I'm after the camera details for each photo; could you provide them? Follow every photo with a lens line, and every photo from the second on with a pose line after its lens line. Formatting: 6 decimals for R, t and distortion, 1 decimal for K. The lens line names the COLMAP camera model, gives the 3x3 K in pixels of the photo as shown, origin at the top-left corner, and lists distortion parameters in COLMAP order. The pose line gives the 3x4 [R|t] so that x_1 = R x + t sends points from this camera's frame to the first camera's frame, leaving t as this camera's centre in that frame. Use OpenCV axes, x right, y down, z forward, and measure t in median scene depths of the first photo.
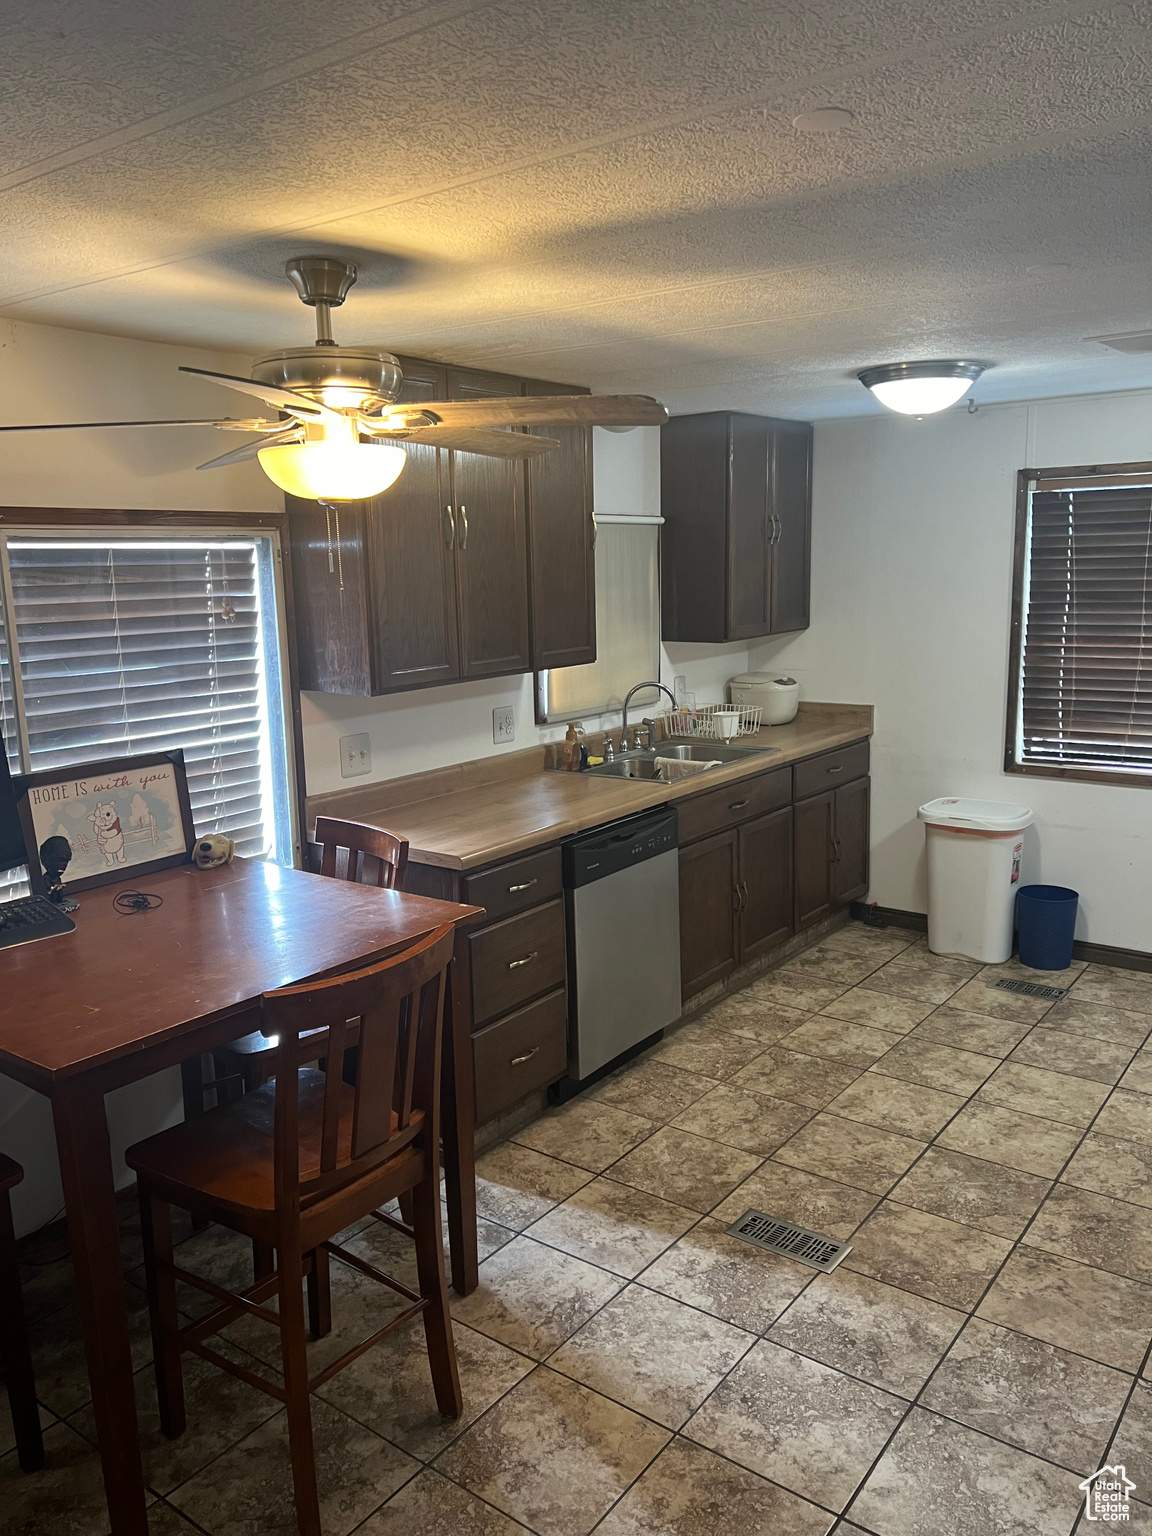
lens RADIAL K [[1153.3, 0, 574.4], [0, 1153.3, 770.3], [0, 0, 1]] dist [0.042113, -0.049987]
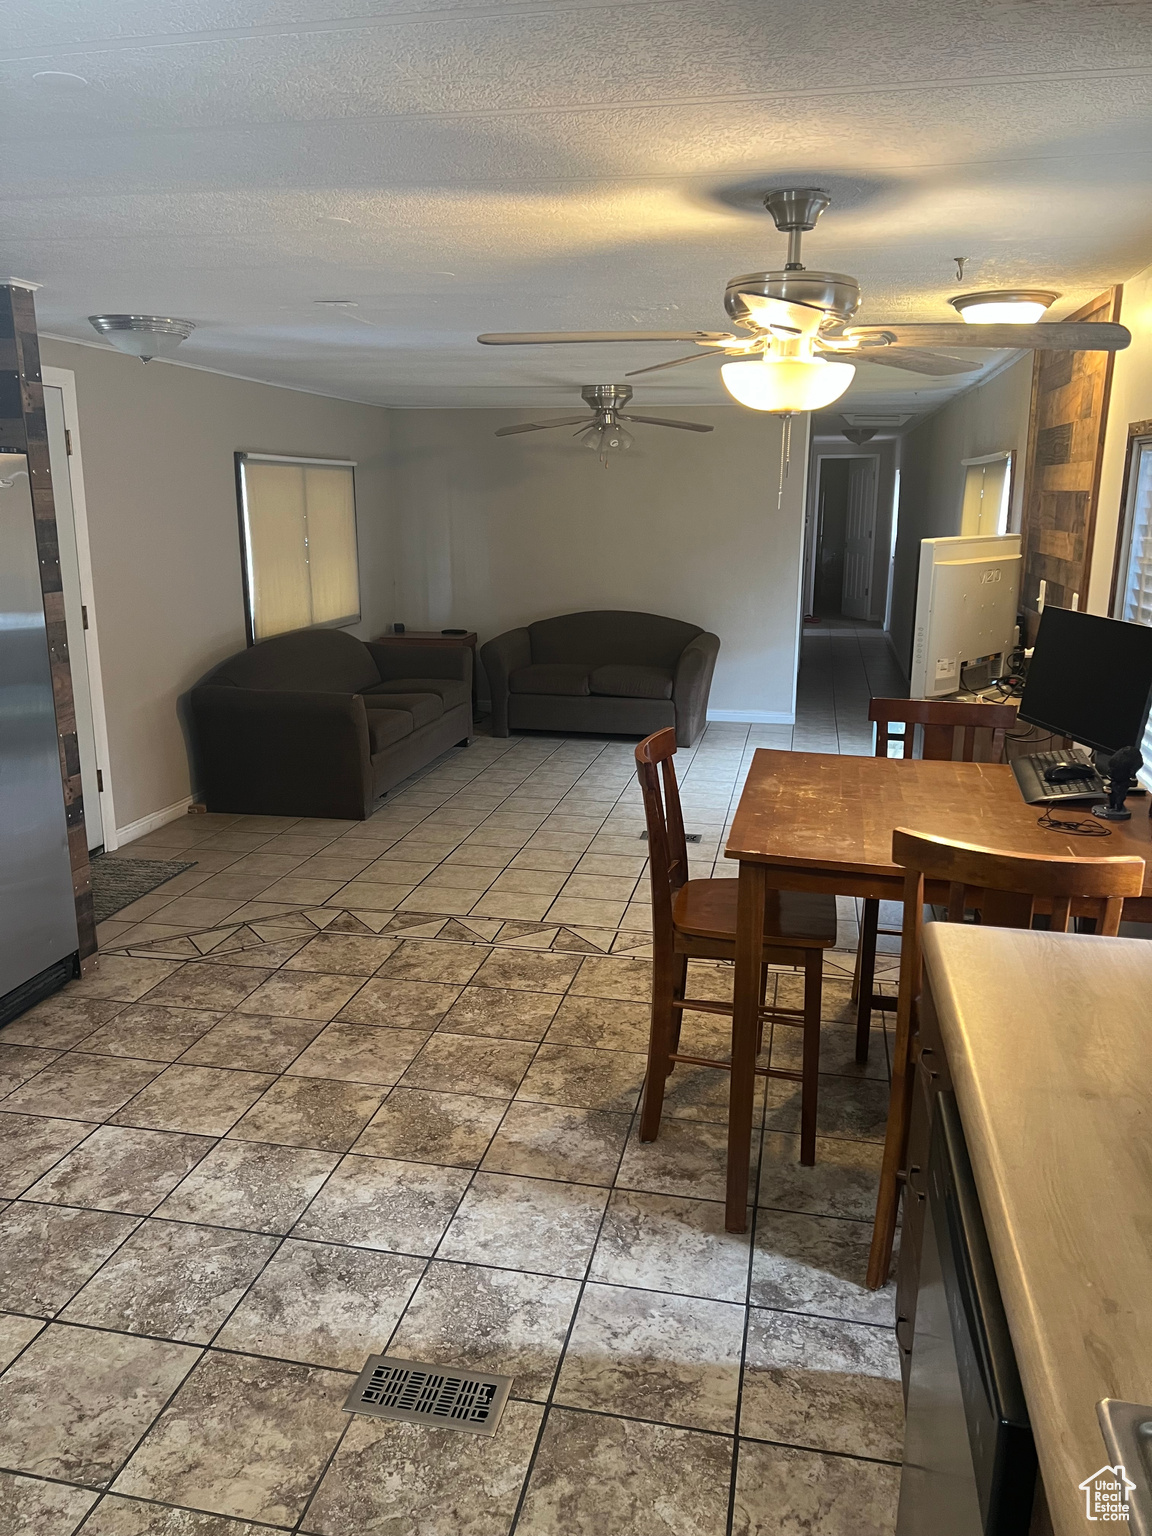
lens RADIAL K [[1153.3, 0, 584.1], [0, 1153.3, 761.7], [0, 0, 1]] dist [0.042113, -0.049987]
pose [[-0.900816, 0.113086, -0.419216, 0.398585], [-0.067113, 0.917623, 0.391746, -0.295643], [0.428983, 0.381026, -0.819020, 1.651844]]
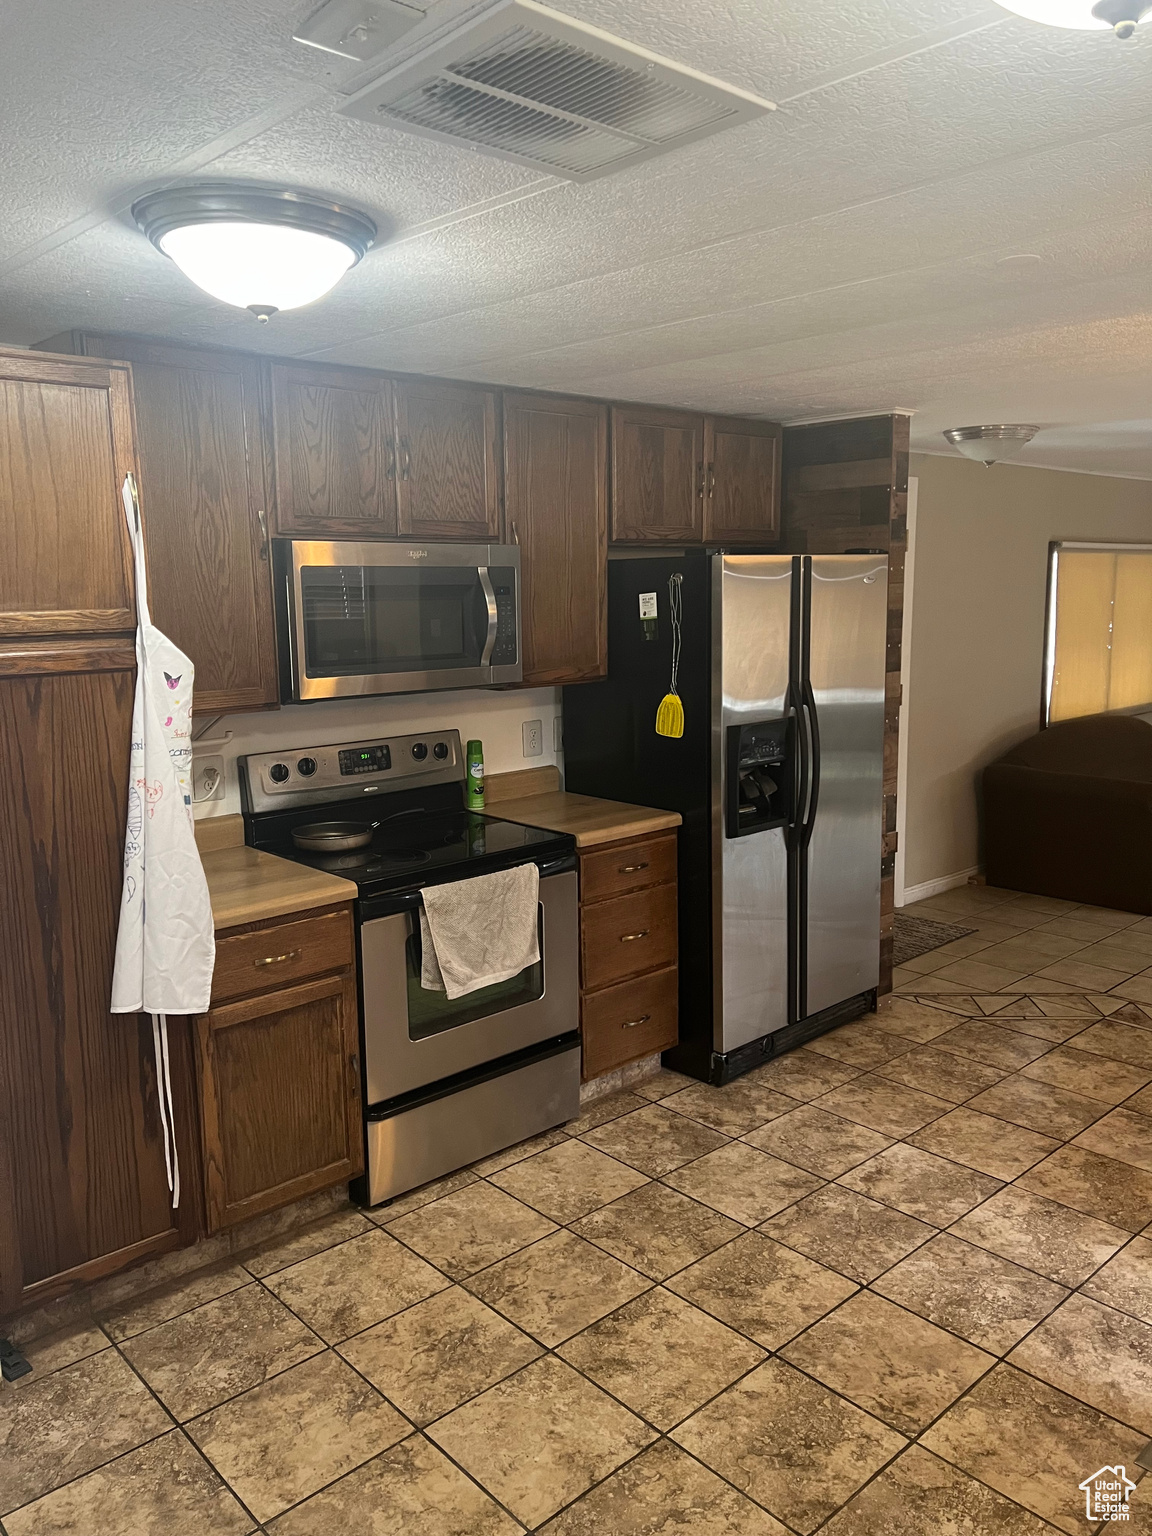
lens RADIAL K [[1153.3, 0, 575.9], [0, 1153.3, 771.7], [0, 0, 1]] dist [0.042113, -0.049987]
pose [[-0.982024, 0.004982, 0.188692, 0.496153], [0.068744, 0.940439, 0.332940, -0.326409], [-0.175794, 0.339926, -0.923876, 1.761646]]
